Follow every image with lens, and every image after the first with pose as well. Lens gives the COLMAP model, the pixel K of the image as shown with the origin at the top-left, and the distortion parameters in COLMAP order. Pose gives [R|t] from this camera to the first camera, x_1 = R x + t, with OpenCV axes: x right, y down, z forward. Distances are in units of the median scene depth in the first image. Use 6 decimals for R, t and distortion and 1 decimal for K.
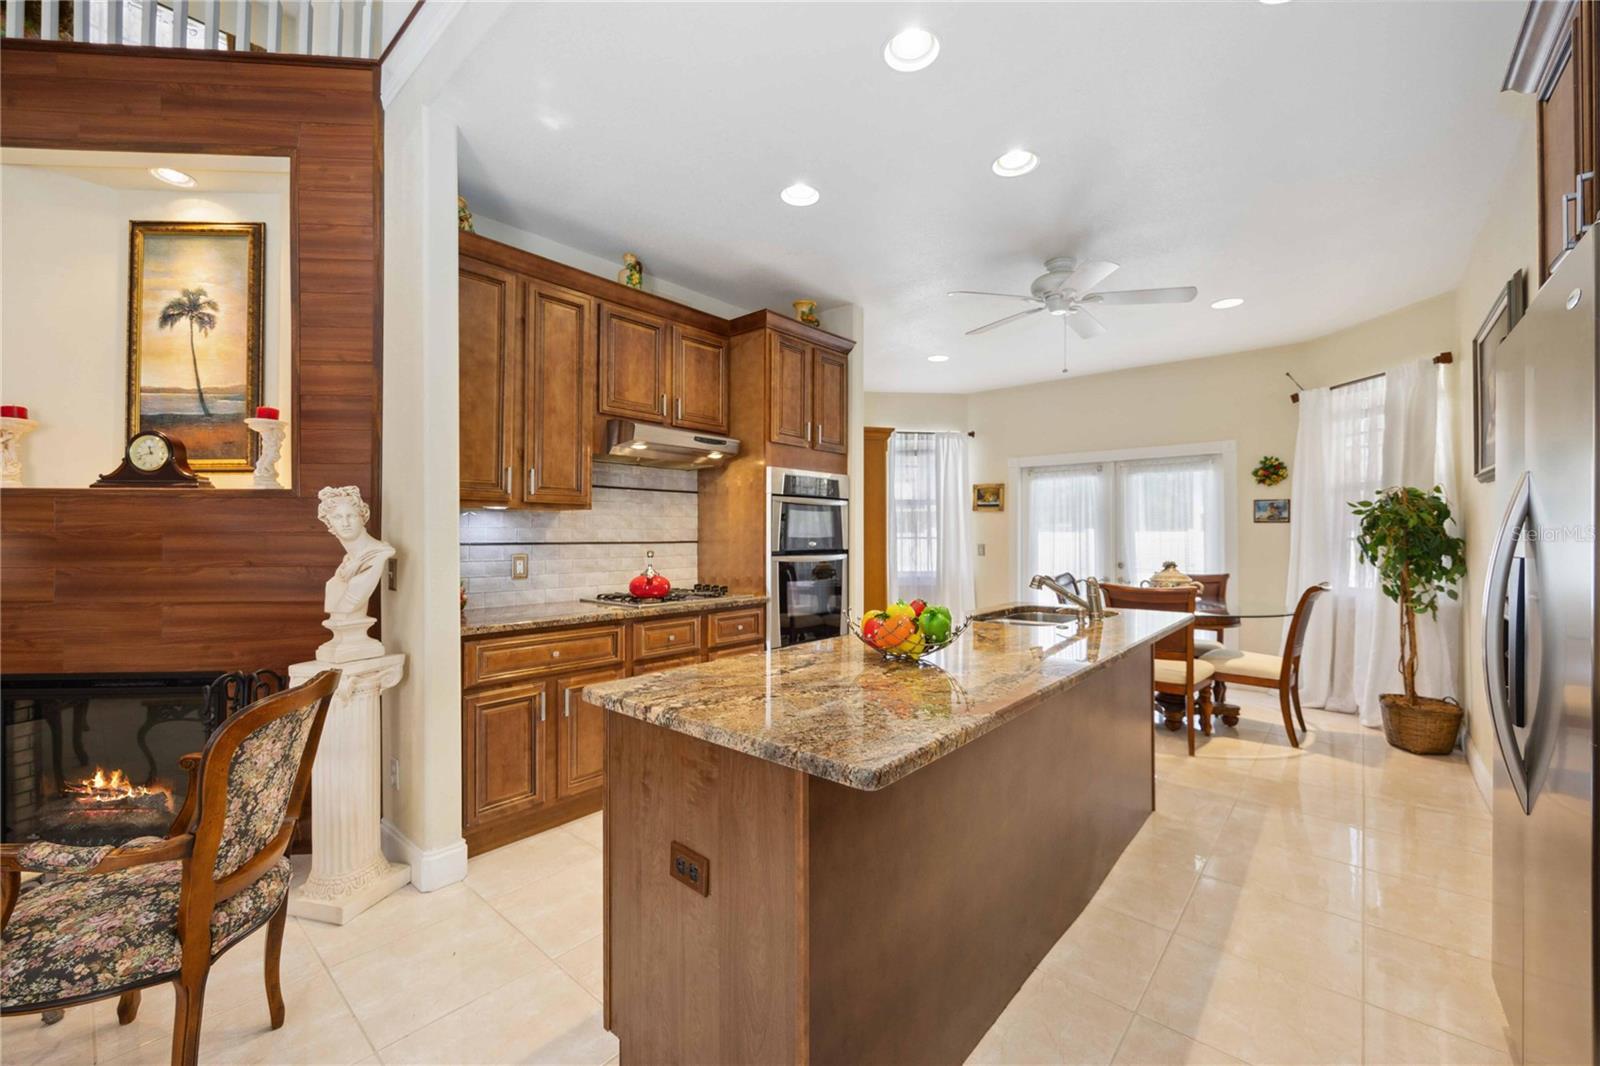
lens RADIAL K [[630.9, 0, 804.8], [0, 630.9, 530.3], [0, 0, 1]] dist [-0.007197, -0.000681]
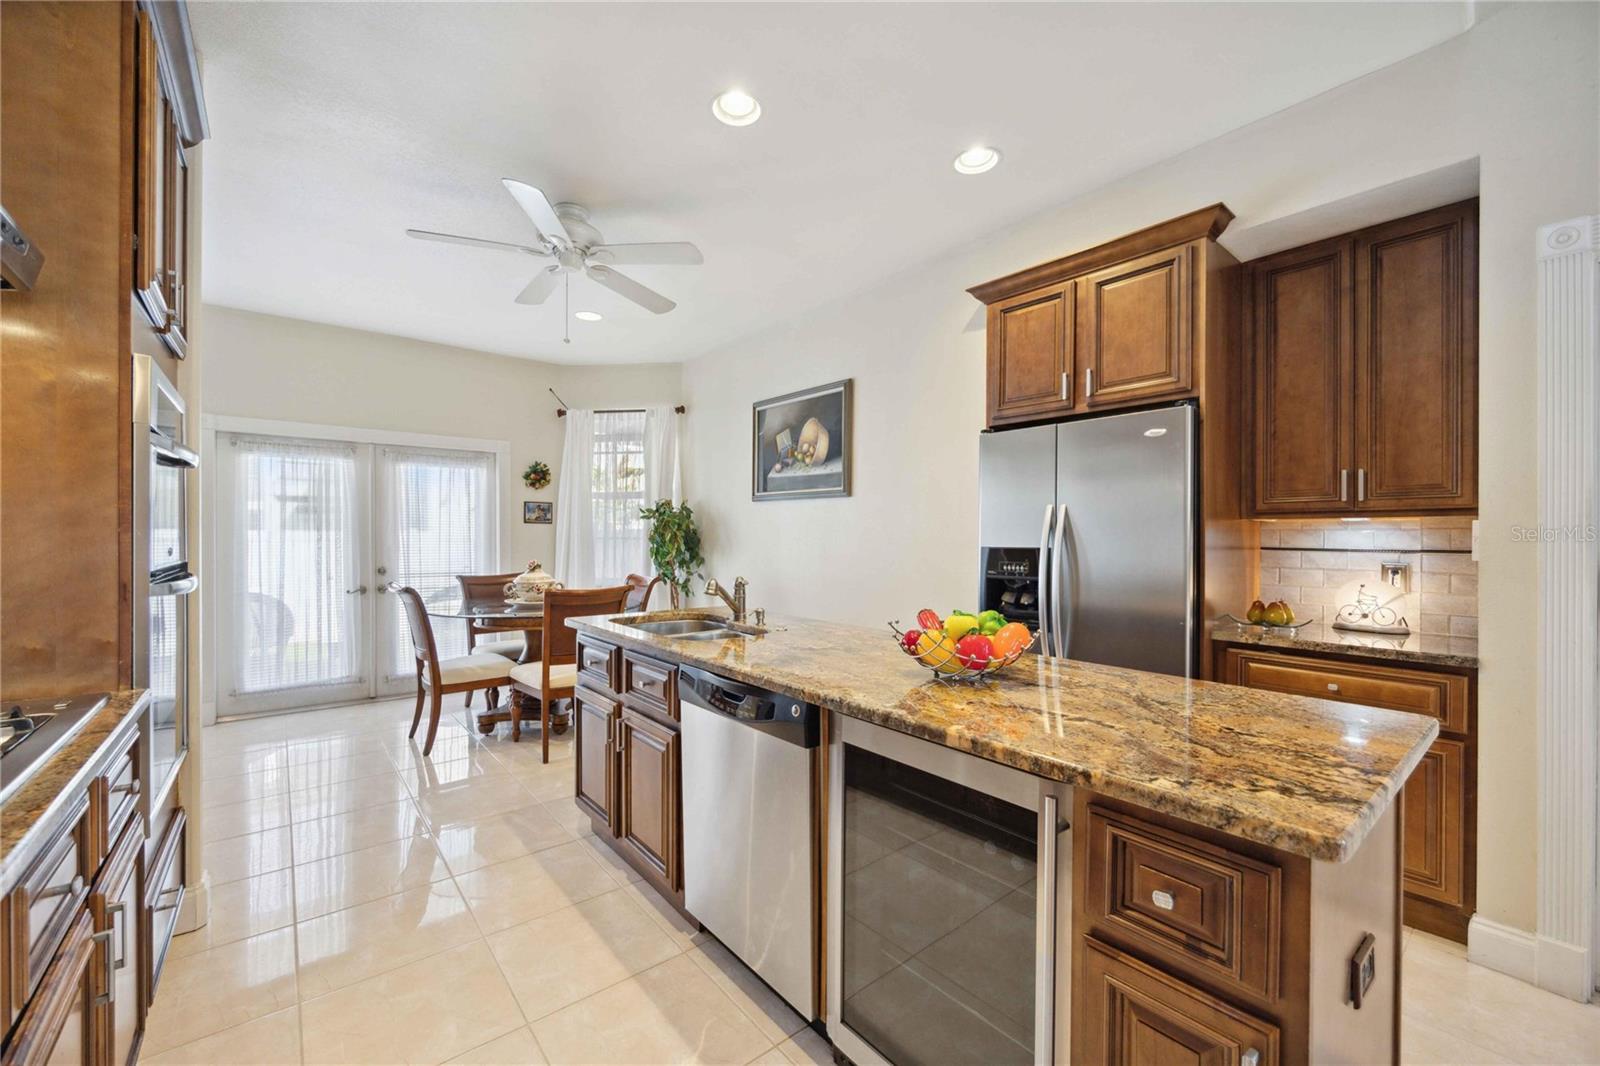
lens RADIAL K [[630.9, 0, 802.4], [0, 630.9, 543.2], [0, 0, 1]] dist [-0.007197, -0.000681]
pose [[0.163801, -0.011975, 0.986421, -0.338658], [-0.009425, 0.999862, 0.013703, 0.003297], [-0.986448, -0.011542, 0.163665, 0.500816]]
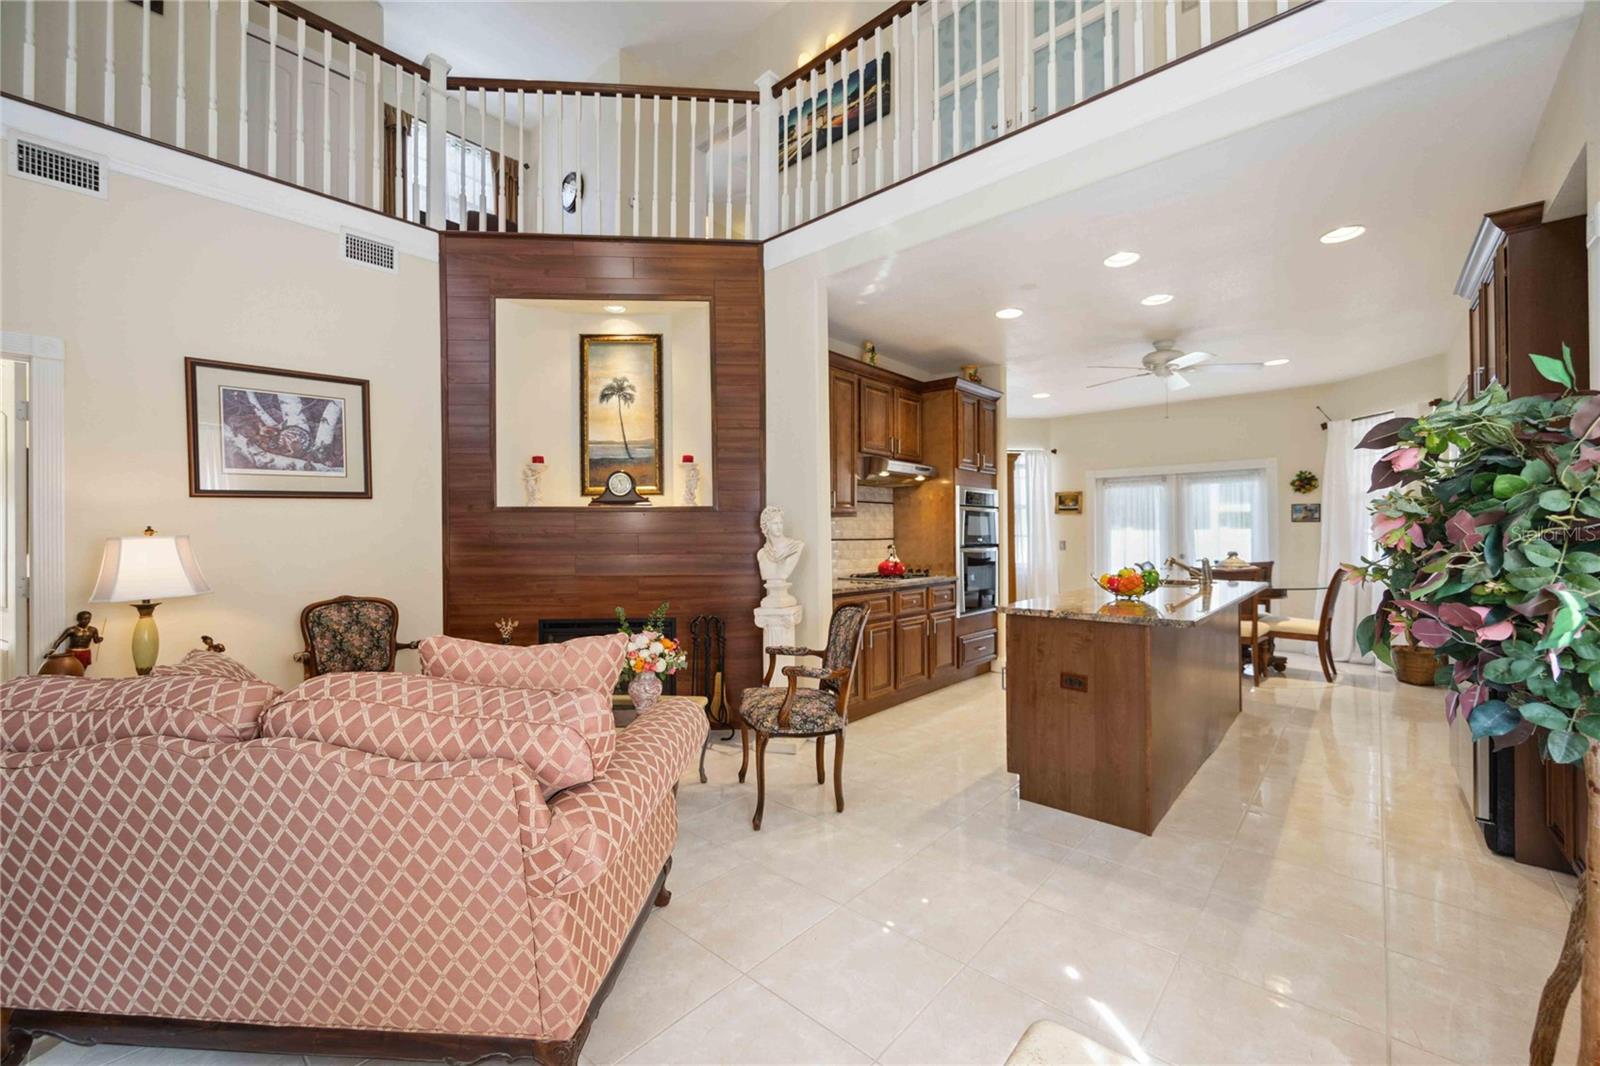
lens RADIAL K [[630.9, 0, 796.0], [0, 630.9, 530.0], [0, 0, 1]] dist [-0.007197, -0.000681]
pose [[0.999807, -0.005897, -0.018721, -0.381292], [0.005881, 0.999982, -0.000956, -0.000795], [0.018727, 0.000845, 0.999824, -0.421731]]
